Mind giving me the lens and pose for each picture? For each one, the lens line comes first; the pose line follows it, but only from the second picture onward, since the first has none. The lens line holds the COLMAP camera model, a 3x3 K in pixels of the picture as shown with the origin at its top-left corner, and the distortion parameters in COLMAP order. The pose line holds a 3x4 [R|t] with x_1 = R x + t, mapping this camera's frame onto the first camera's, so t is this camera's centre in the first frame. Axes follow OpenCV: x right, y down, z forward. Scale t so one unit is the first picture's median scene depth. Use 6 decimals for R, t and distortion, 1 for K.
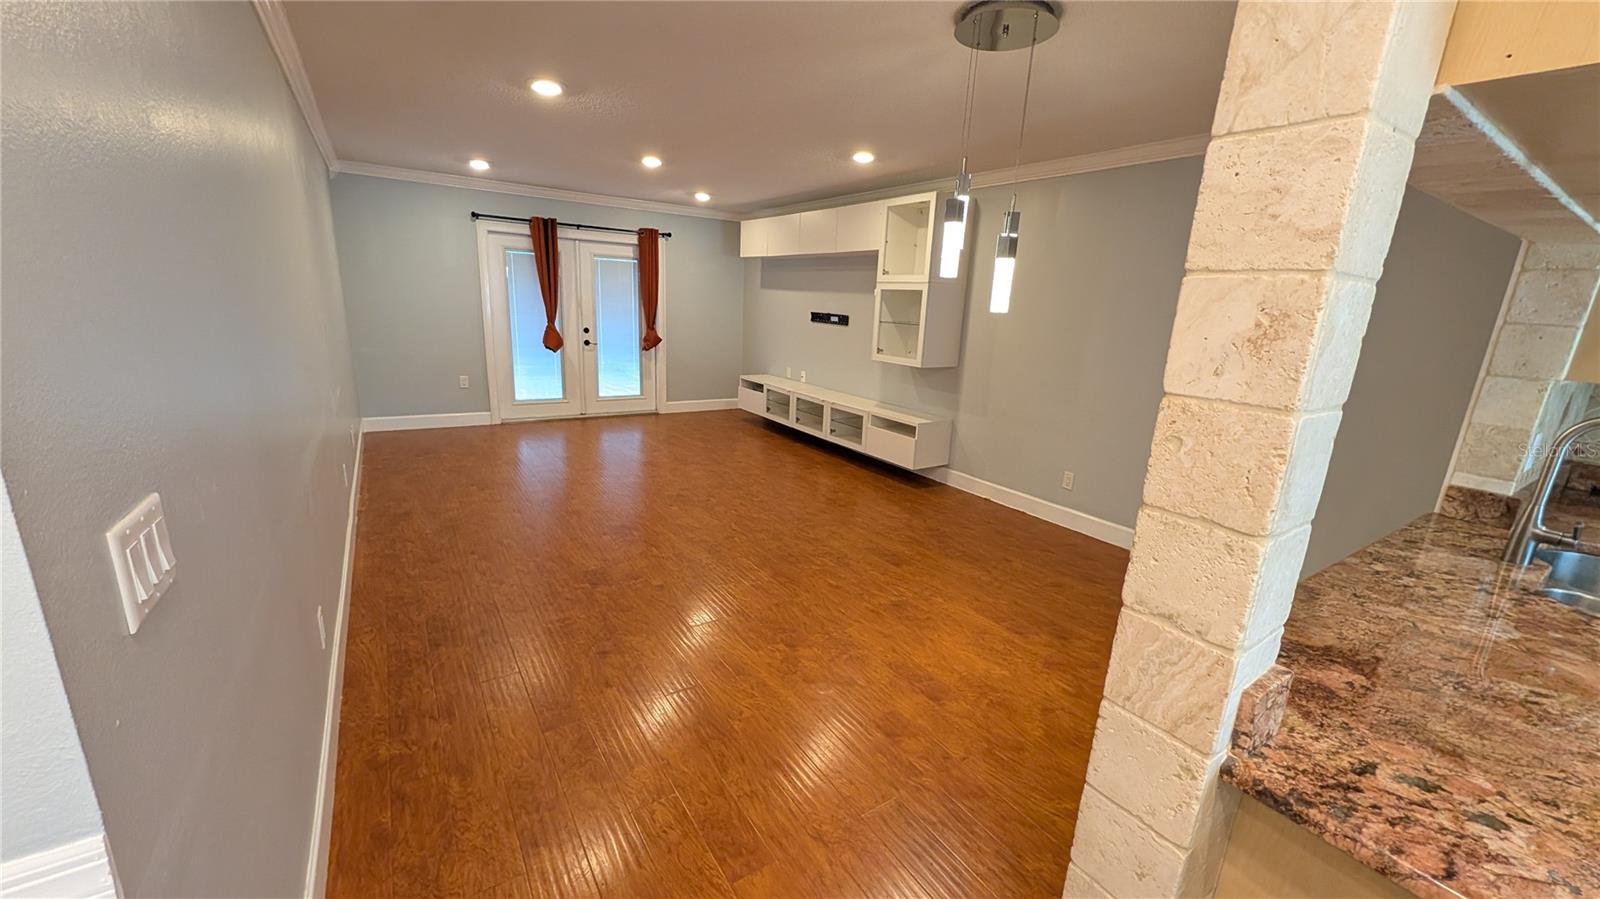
lens RADIAL K [[613.4, 0, 801.5], [0, 613.4, 451.0], [0, 0, 1]] dist [0.001144, 0.000107]
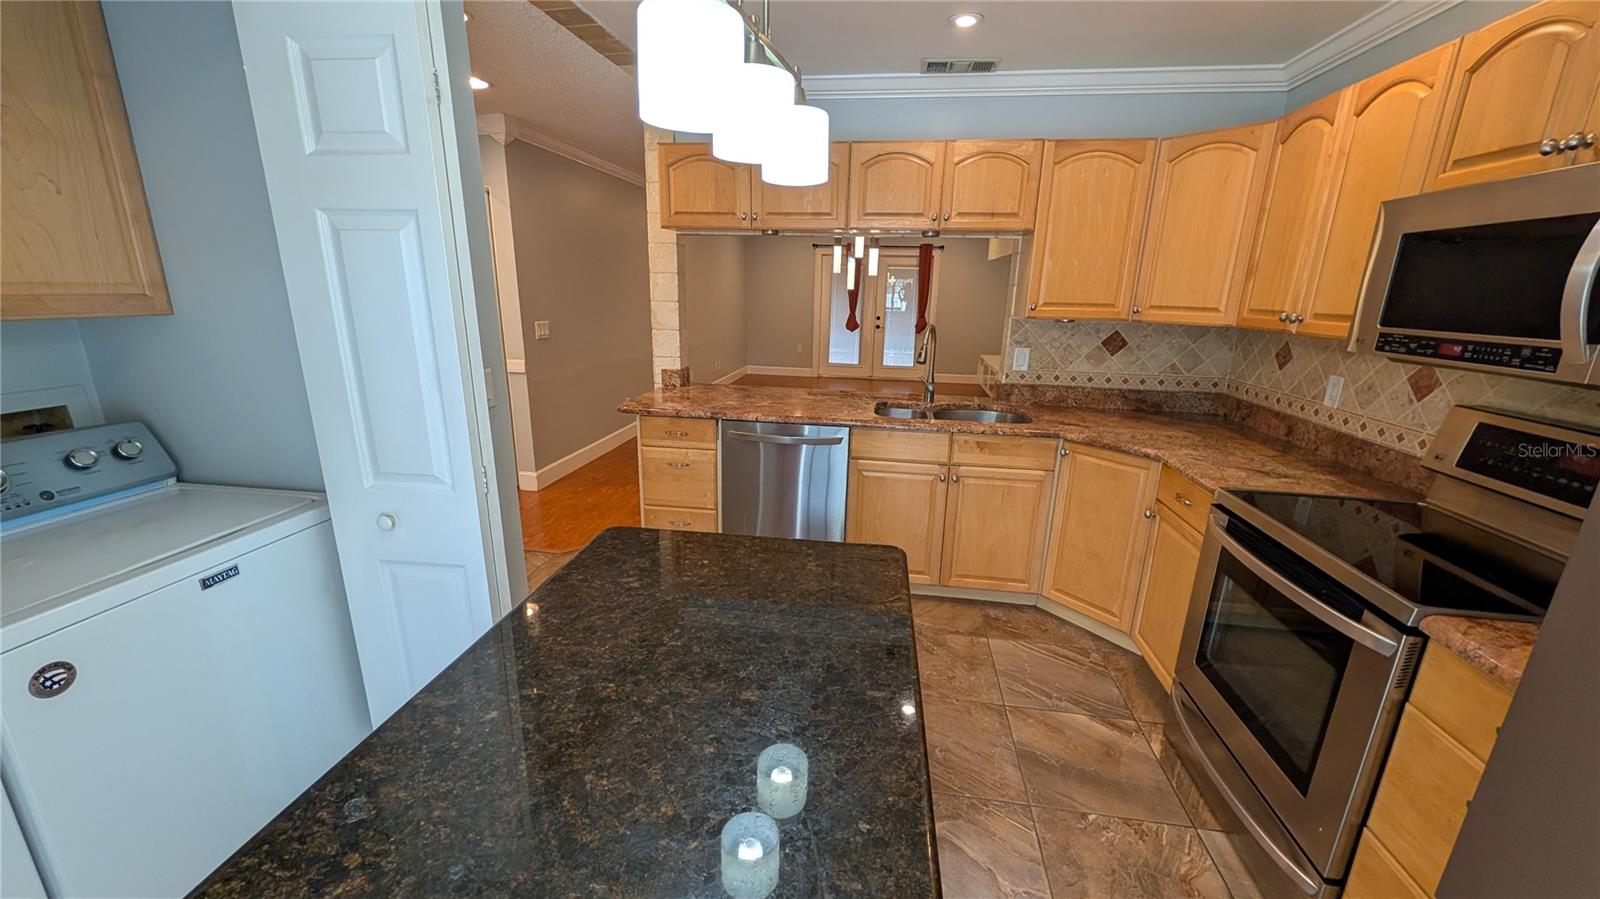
lens RADIAL K [[613.4, 0, 800.7], [0, 613.4, 454.9], [0, 0, 1]] dist [0.001144, 0.000107]
pose [[0.738036, 0.145083, -0.658980, 1.969752], [-0.146927, 0.987731, 0.052908, 0.275964], [0.658571, 0.057774, 0.750297, -0.712336]]
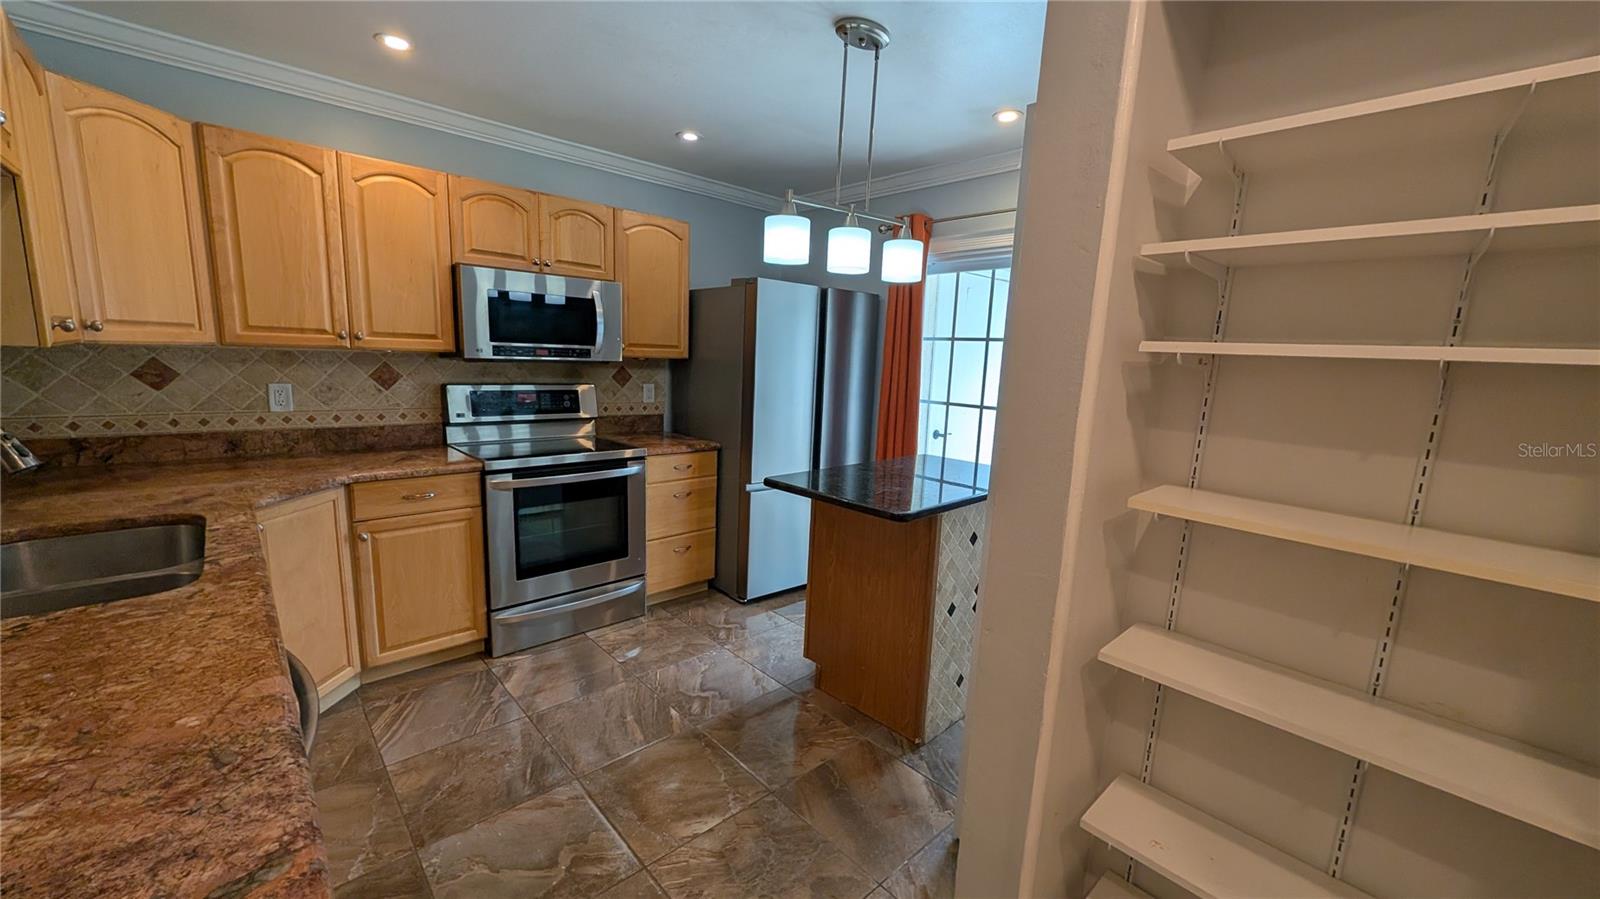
lens RADIAL K [[613.4, 0, 788.2], [0, 613.4, 456.0], [0, 0, 1]] dist [0.001144, 0.000107]
pose [[-0.148975, -0.218277, 0.964449, 0.318704], [0.191071, 0.950597, 0.244656, 0.052689], [-0.970205, 0.220726, -0.099909, 0.001023]]
